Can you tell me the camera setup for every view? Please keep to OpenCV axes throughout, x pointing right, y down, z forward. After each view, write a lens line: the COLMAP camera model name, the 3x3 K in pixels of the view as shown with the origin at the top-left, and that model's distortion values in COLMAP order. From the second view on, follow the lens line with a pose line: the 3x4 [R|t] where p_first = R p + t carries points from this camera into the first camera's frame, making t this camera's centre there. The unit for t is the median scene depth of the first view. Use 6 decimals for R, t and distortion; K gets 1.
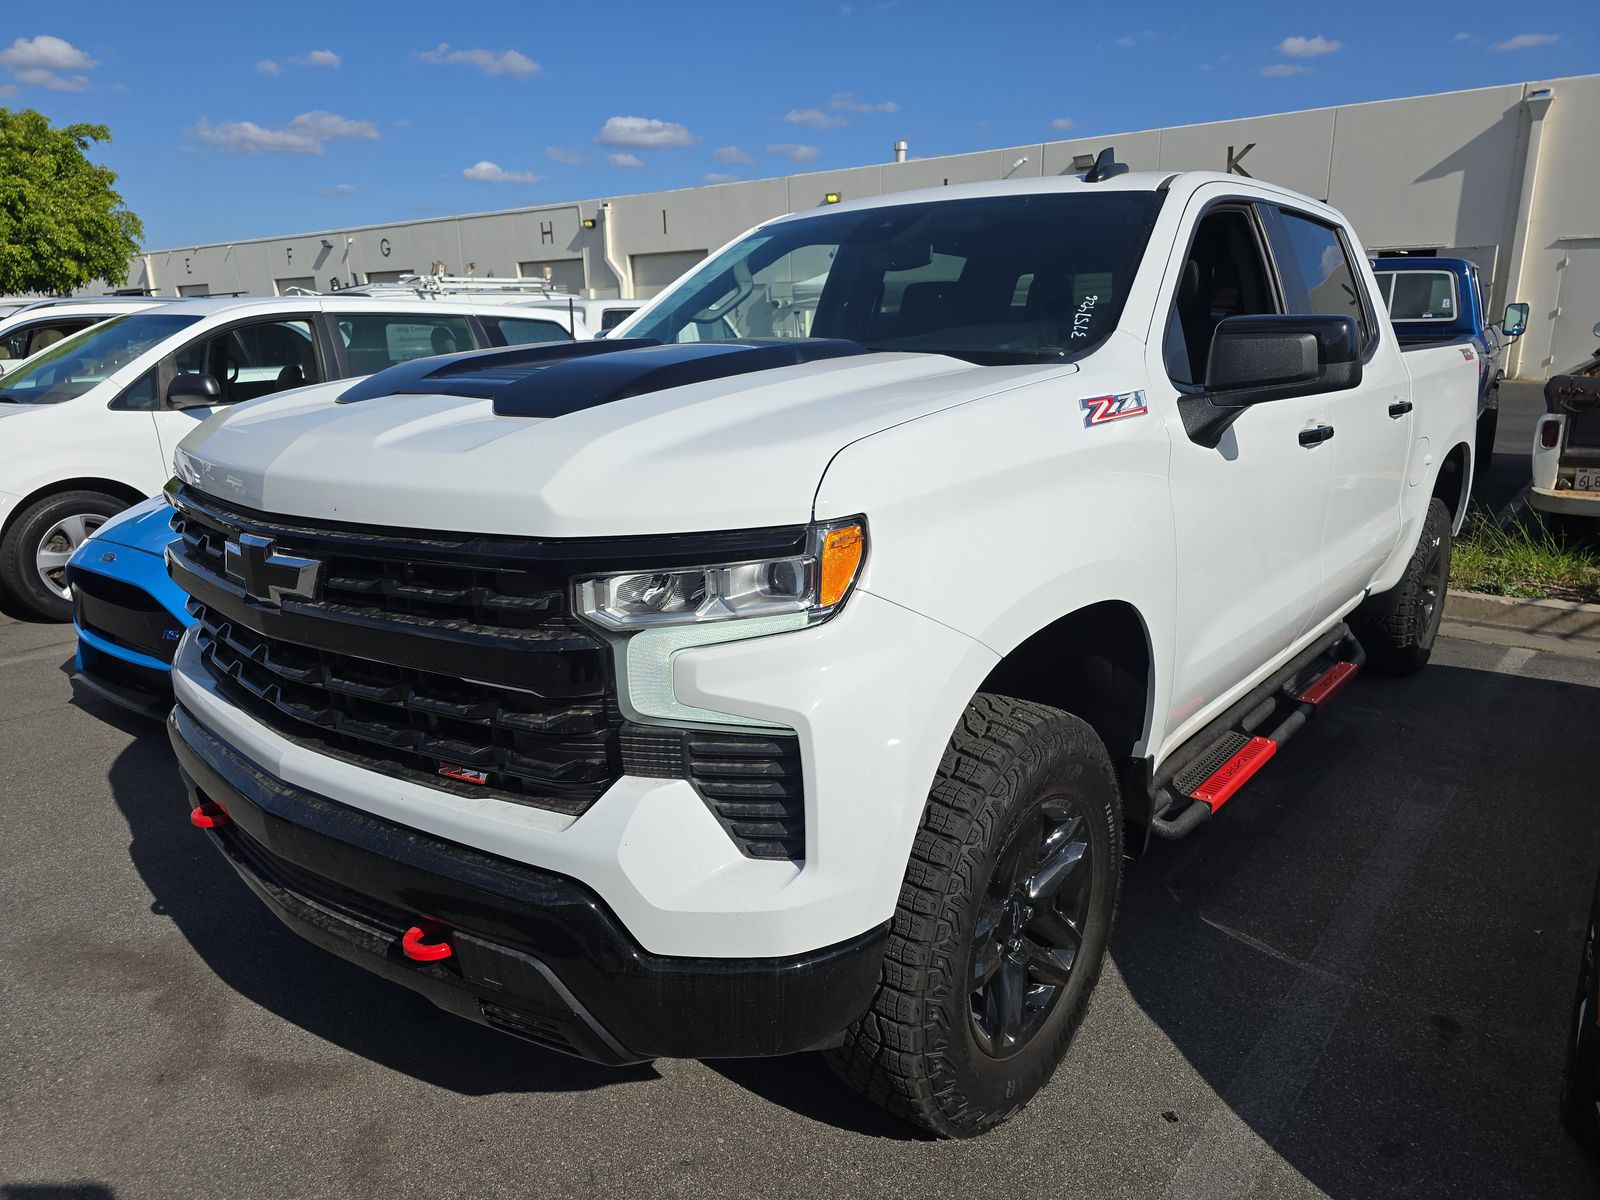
lens RADIAL K [[1080.7, 0, 797.0], [0, 1080.7, 601.9], [0, 0, 1]] dist [0.006999, -0.007805]
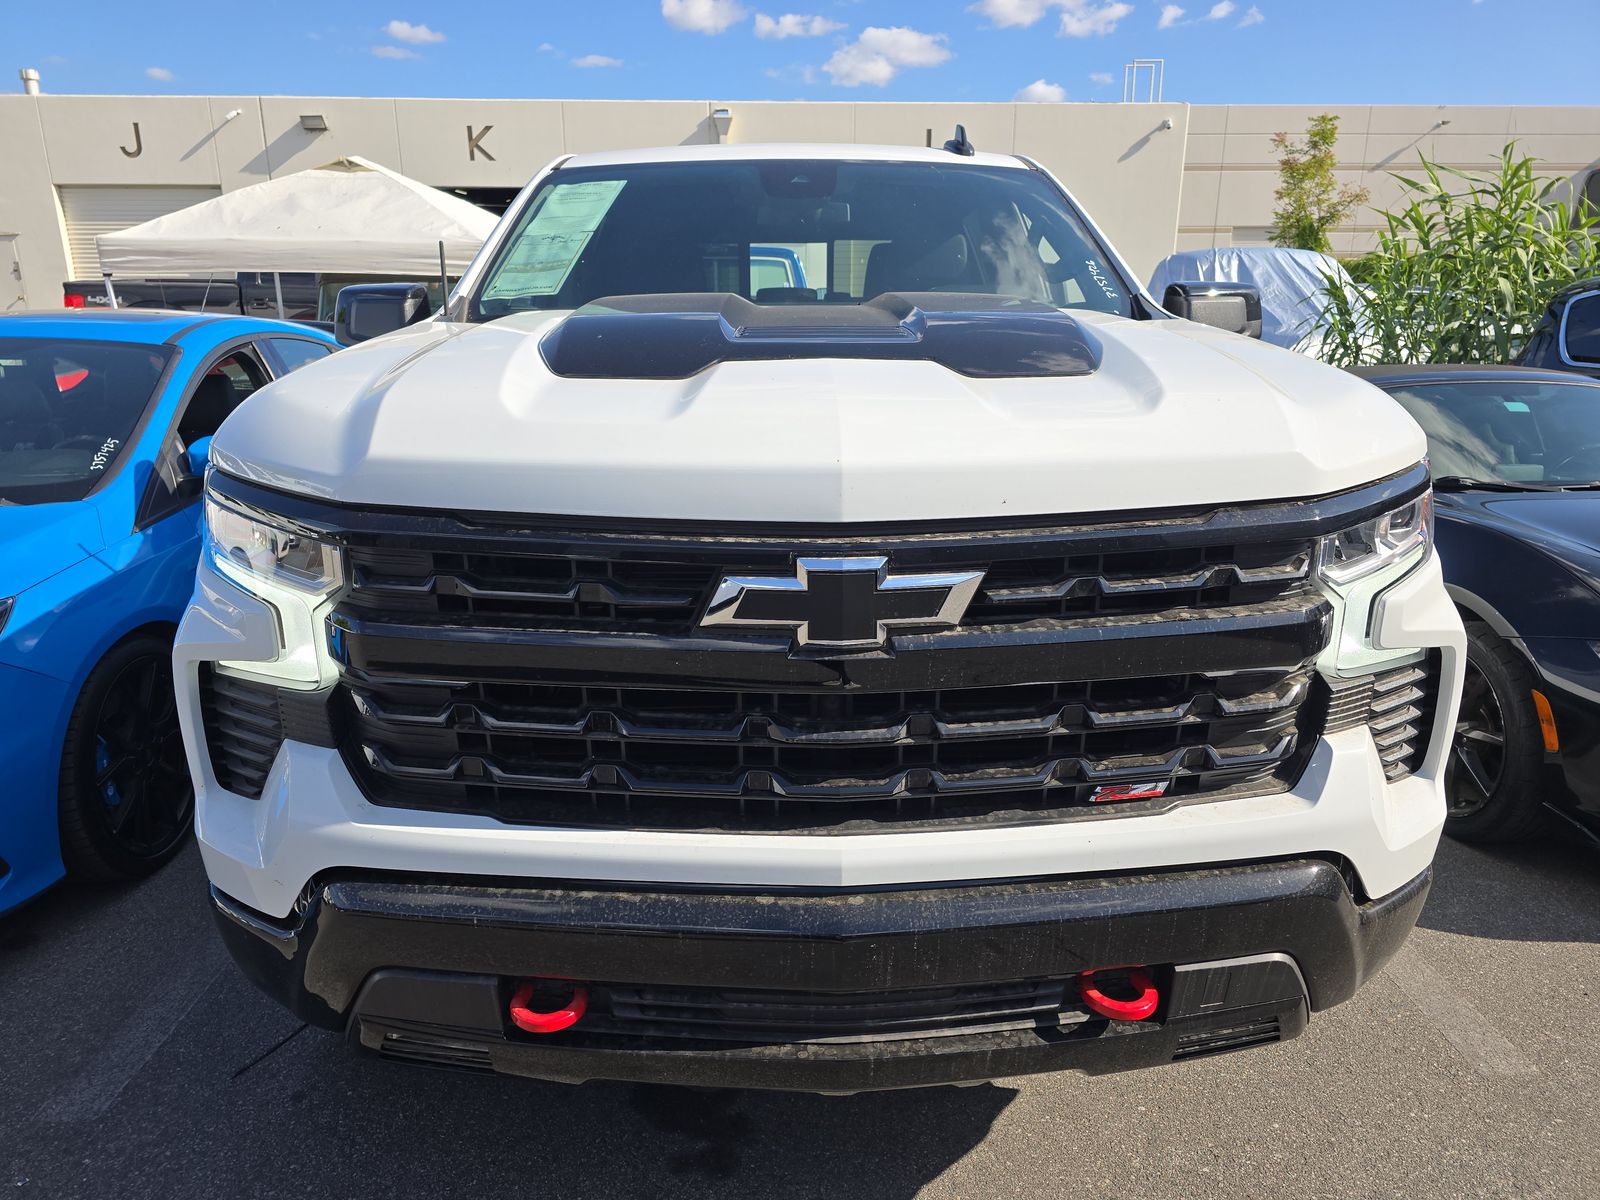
lens RADIAL K [[1080.7, 0, 796.8], [0, 1080.7, 602.2], [0, 0, 1]] dist [0.006999, -0.007805]
pose [[0.754770, -0.159315, 0.636349, -1.006026], [0.147445, 0.986440, 0.072080, -0.089111], [-0.639204, 0.039423, 0.768026, 0.487387]]
